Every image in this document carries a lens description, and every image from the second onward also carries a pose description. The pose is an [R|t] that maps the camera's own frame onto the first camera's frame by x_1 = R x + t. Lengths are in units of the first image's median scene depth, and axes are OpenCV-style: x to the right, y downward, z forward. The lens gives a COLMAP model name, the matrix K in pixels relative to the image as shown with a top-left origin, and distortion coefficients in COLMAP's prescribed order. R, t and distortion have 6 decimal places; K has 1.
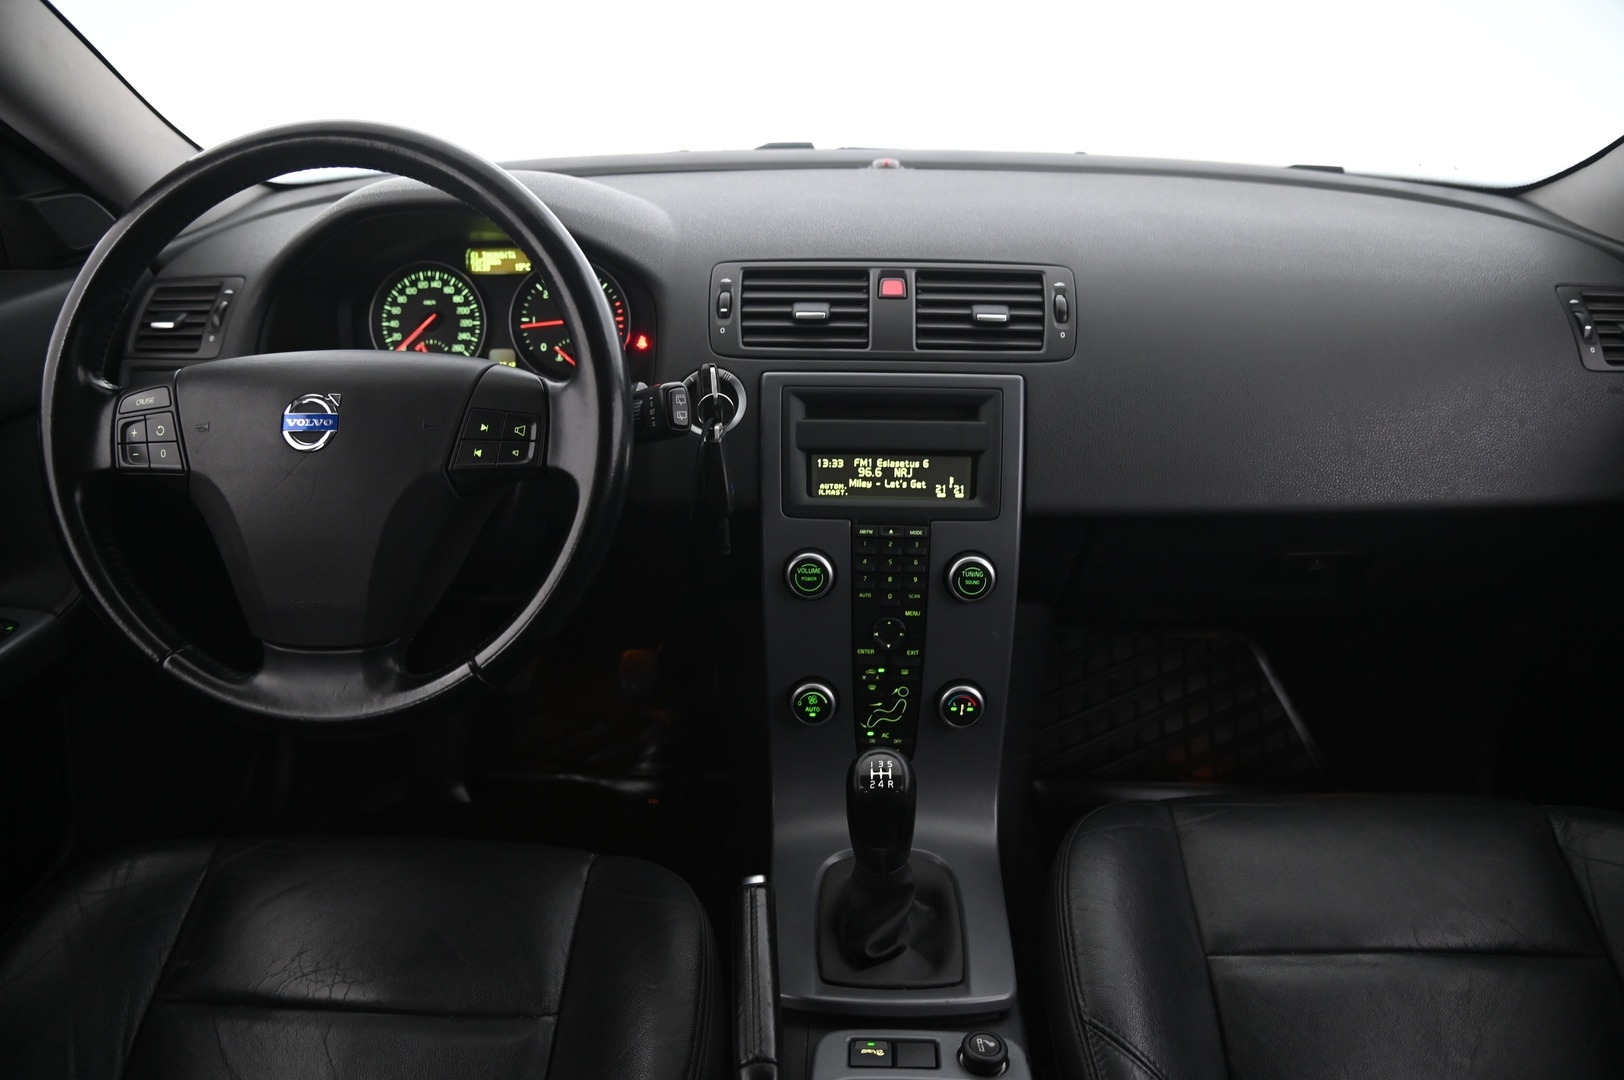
lens RADIAL K [[1098.7, 0, 809.5], [0, 1098.7, 548.0], [0, 0, 1]] dist [-0.115827, 0.052584]
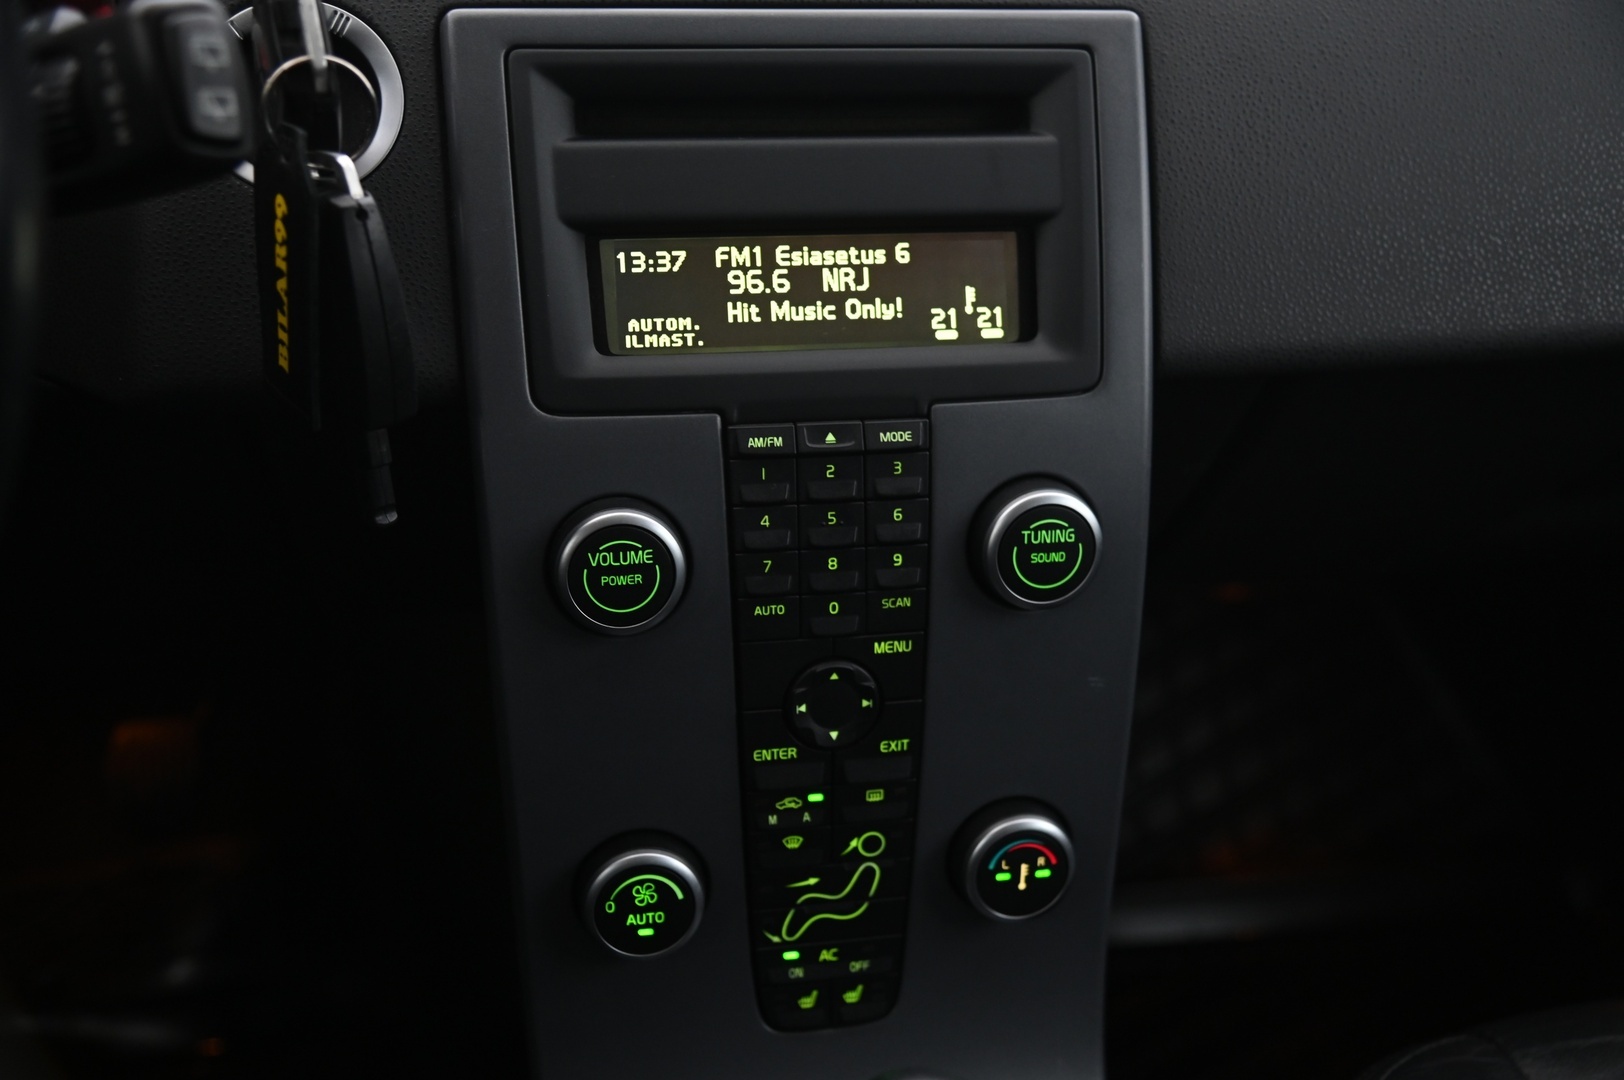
lens RADIAL K [[1693.7, 0, 822.8], [0, 1693.7, 546.6], [0, 0, 1]] dist [0.022781, 0.000000]
pose [[0.973254, -0.073179, 0.217763, -0.055729], [0.058955, 0.995724, 0.071123, -0.018818], [-0.222036, -0.056383, 0.973407, 0.424694]]
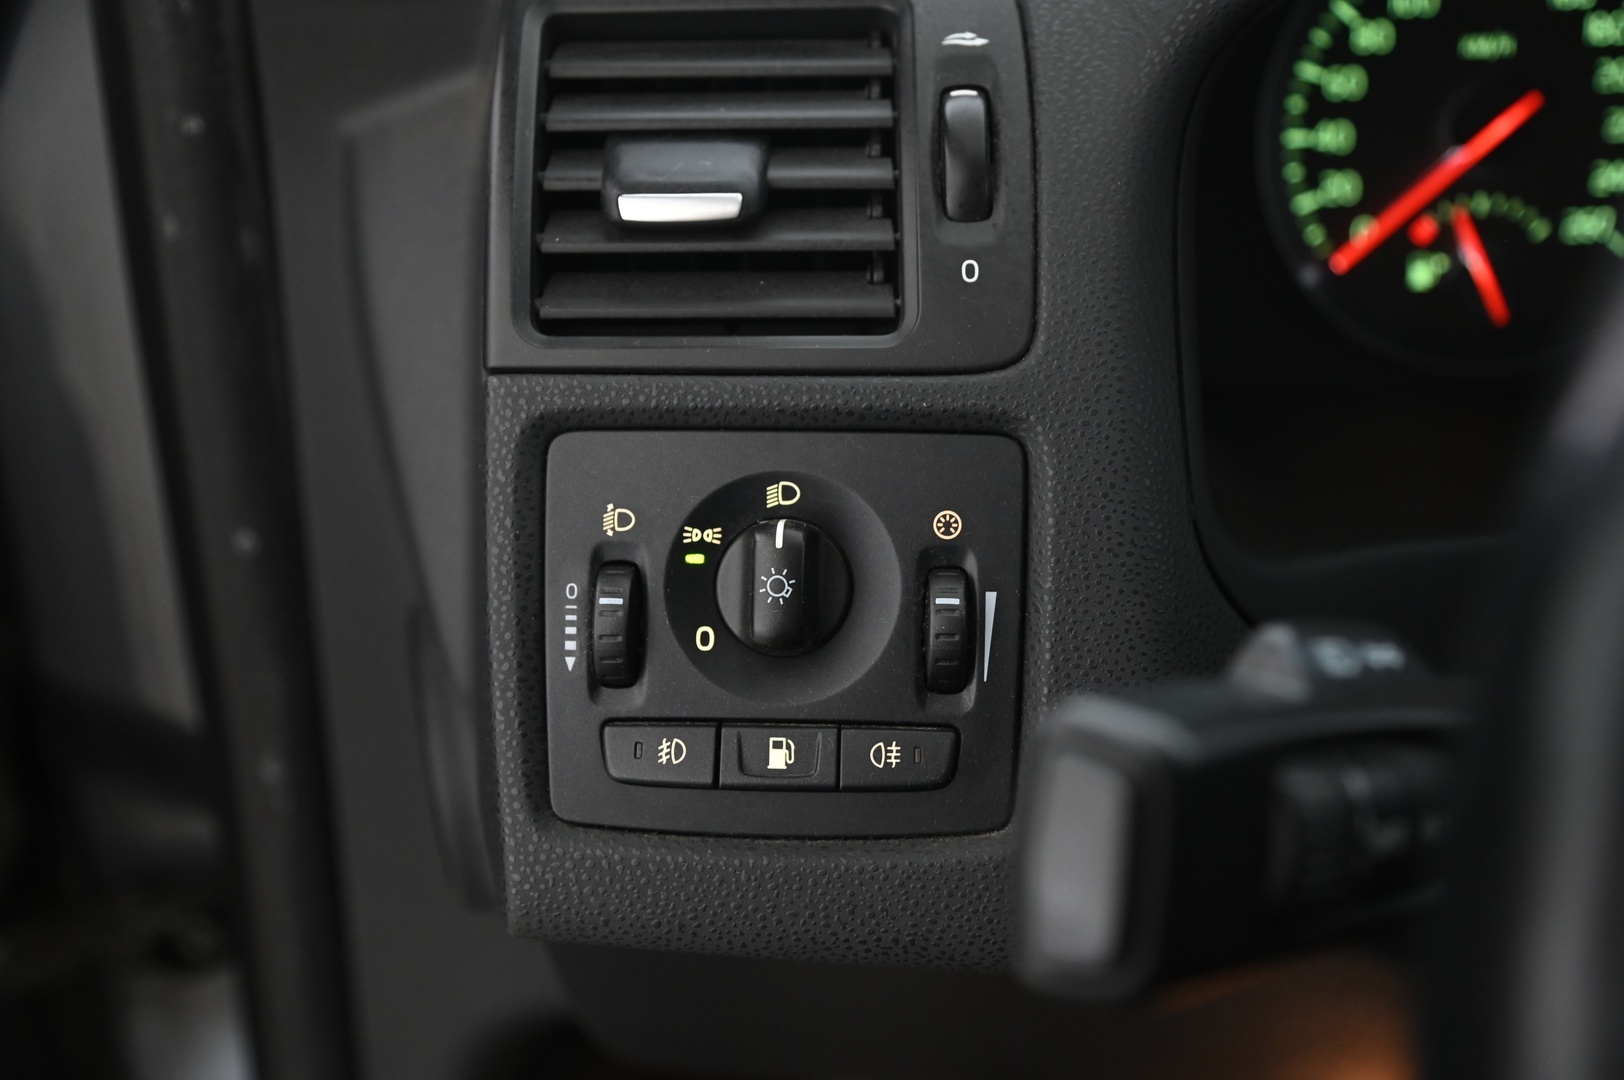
lens RADIAL K [[2221.9, 0, 818.1], [0, 2221.9, 537.7], [0, 0, 1]] dist [0.130430, 0.000000]
pose [[0.993002, -0.055176, 0.104413, -0.680656], [0.050042, 0.997436, 0.051163, -0.178275], [-0.106968, -0.045580, 0.993217, 0.588840]]
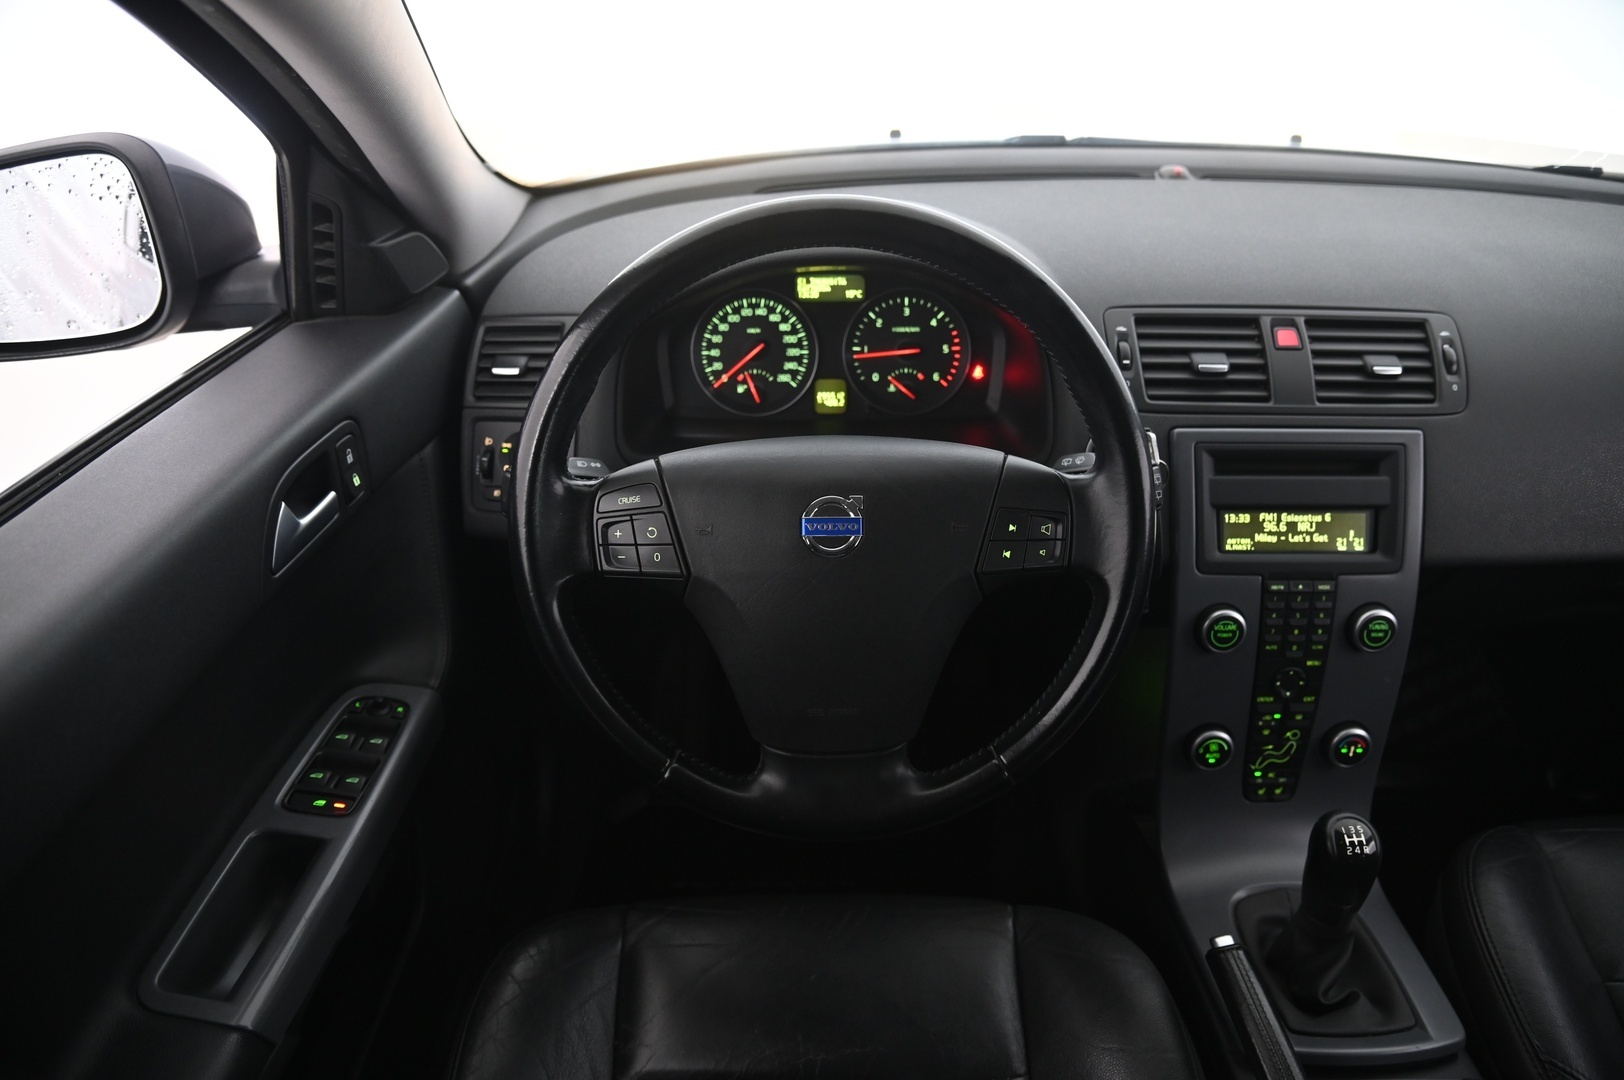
lens RADIAL K [[1098.7, 0, 819.7], [0, 1098.7, 551.1], [0, 0, 1]] dist [-0.115827, 0.052584]
pose [[0.999136, -0.021897, 0.035316, -0.398944], [0.018672, 0.995841, 0.089179, -0.142360], [-0.037122, -0.088443, 0.995389, 0.021186]]
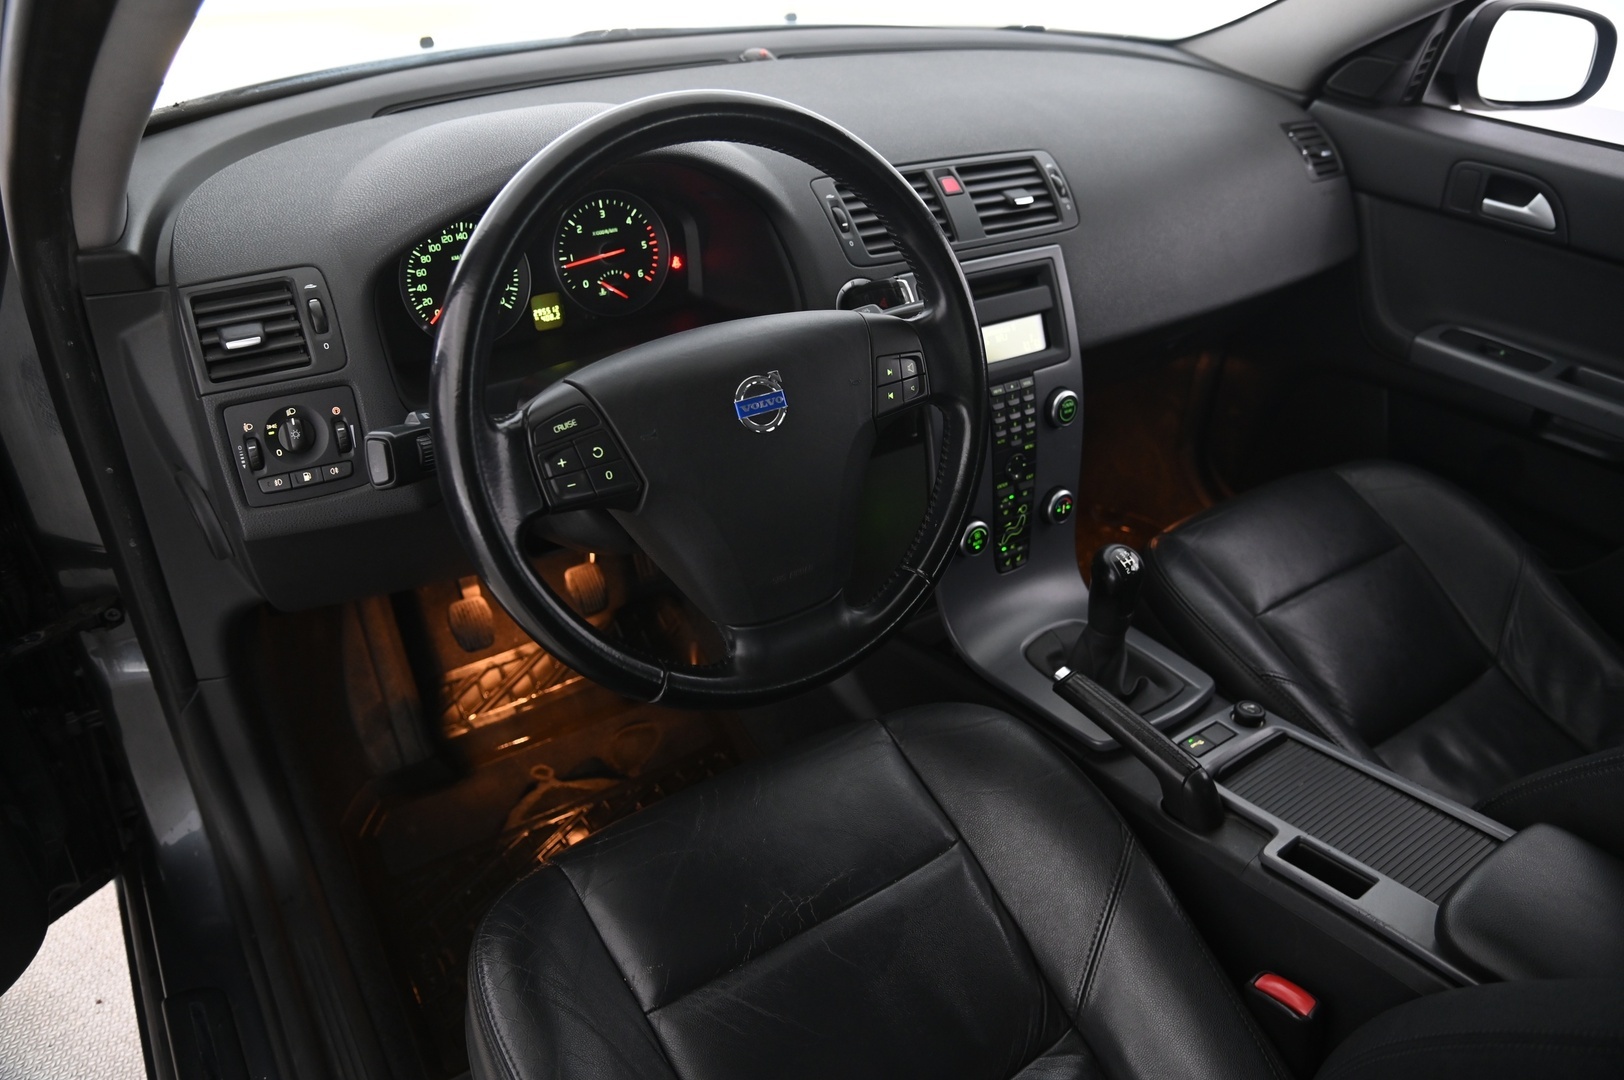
lens RADIAL K [[1098.7, 0, 821.1], [0, 1098.7, 553.7], [0, 0, 1]] dist [-0.115827, 0.052584]
pose [[0.803326, -0.304047, 0.512077, -0.773887], [0.211529, 0.949460, 0.231906, -0.164326], [-0.556707, -0.077977, 0.827041, 0.079200]]
